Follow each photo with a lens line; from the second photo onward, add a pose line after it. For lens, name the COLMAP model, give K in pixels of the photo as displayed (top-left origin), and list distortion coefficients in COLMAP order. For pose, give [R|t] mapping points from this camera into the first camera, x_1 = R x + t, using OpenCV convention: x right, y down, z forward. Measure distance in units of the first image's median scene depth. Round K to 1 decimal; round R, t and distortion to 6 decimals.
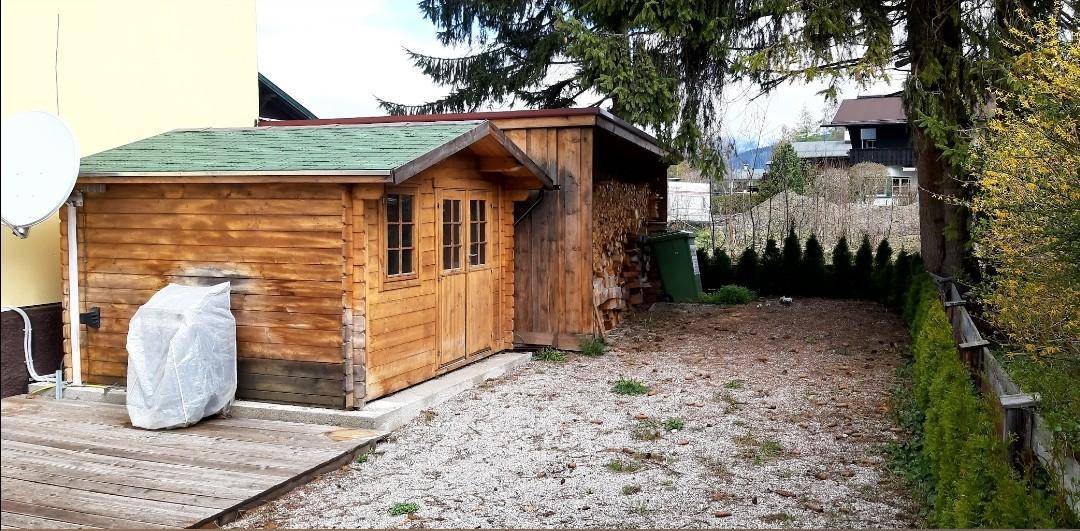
lens RADIAL K [[816.1, 0, 538.5], [0, 816.1, 268.7], [0, 0, 1]] dist [0.108404, -0.001159]
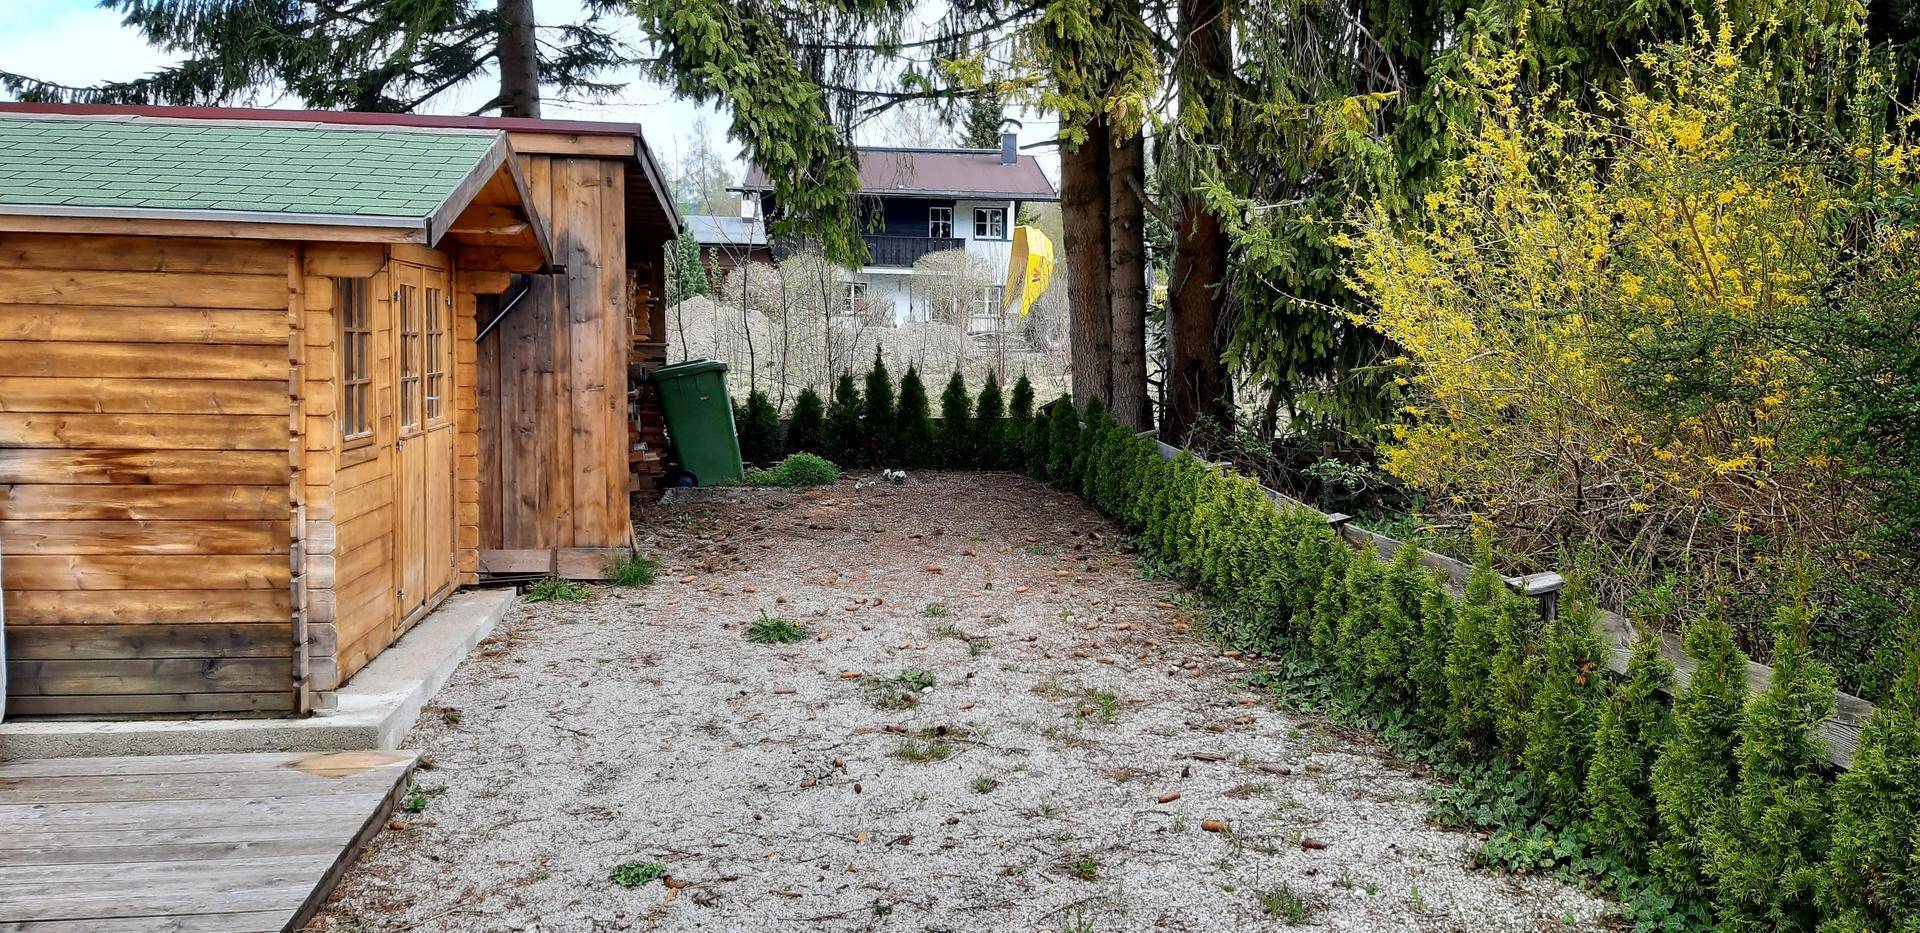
lens RADIAL K [[1462.0, 0, 962.9], [0, 1462.0, 483.4], [0, 0, 1]] dist [0.039402, -0.027091]
pose [[0.891408, -0.031955, 0.452073, -0.259364], [0.017013, 0.999167, 0.037080, 0.009862], [-0.452882, -0.025362, 0.891210, 0.060319]]
